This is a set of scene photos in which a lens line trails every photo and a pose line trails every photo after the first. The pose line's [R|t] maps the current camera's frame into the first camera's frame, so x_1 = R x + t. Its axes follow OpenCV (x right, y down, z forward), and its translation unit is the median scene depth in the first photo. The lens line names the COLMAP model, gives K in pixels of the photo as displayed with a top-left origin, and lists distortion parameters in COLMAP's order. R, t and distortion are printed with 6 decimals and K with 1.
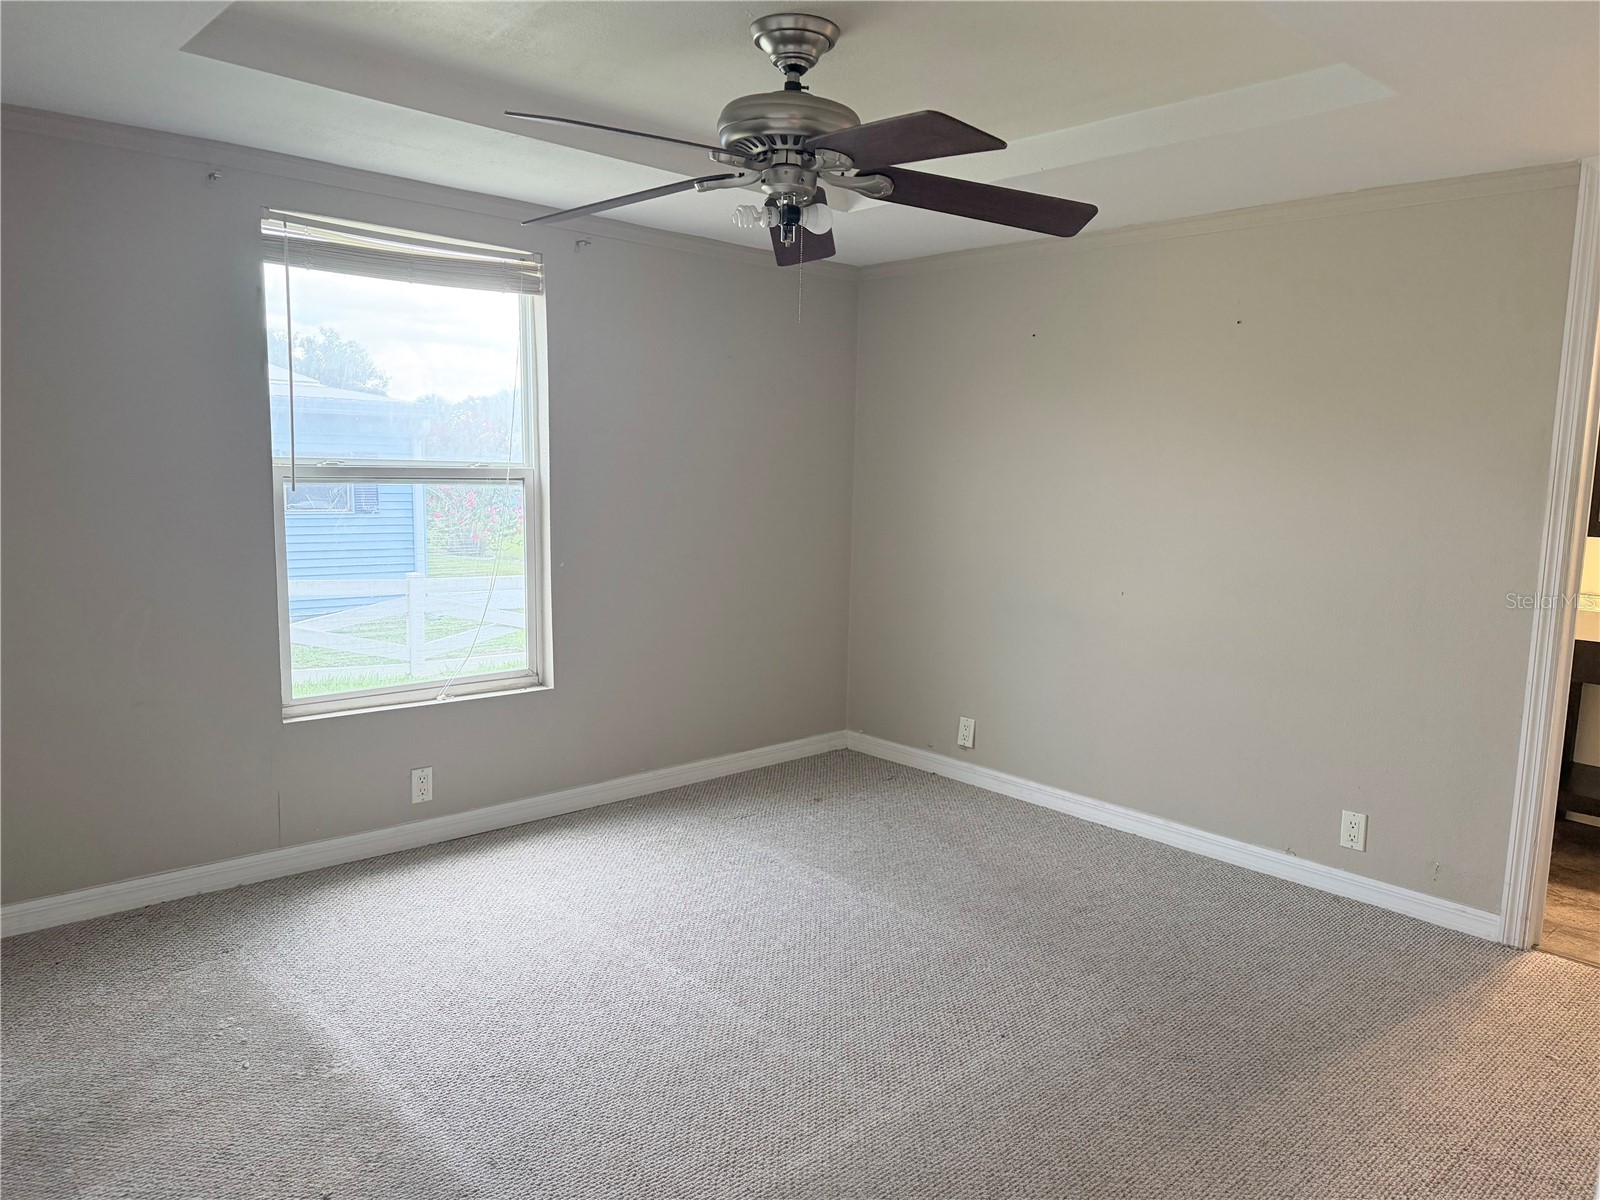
lens RADIAL K [[1123.0, 0, 801.2], [0, 1123.0, 601.8], [0, 0, 1]] dist [0.039359, -0.047864]
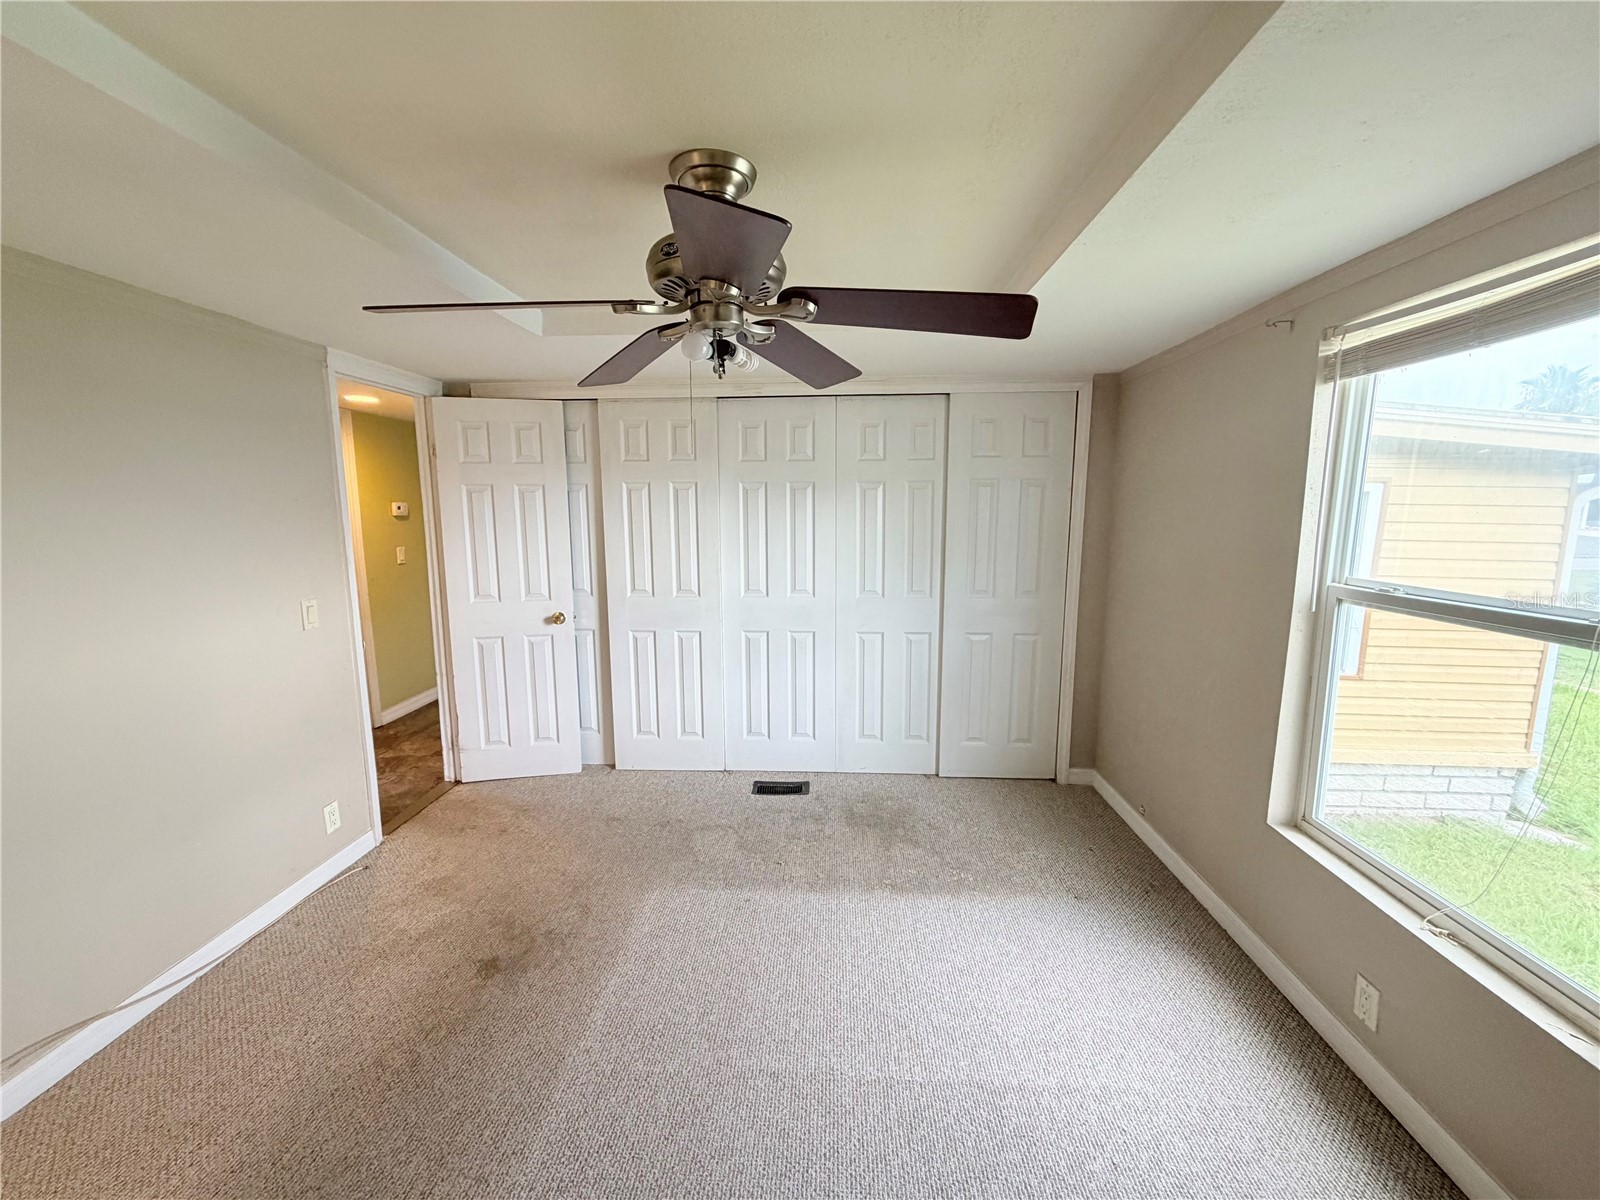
lens RADIAL K [[636.8, 0, 798.0], [0, 636.8, 599.3], [0, 0, 1]] dist [-0.001439, 0.000354]
pose [[-0.716364, 0.079294, -0.693206, 0.287630], [-0.105563, 0.969767, 0.220020, -0.204617], [0.689695, 0.230791, -0.686336, 1.197835]]
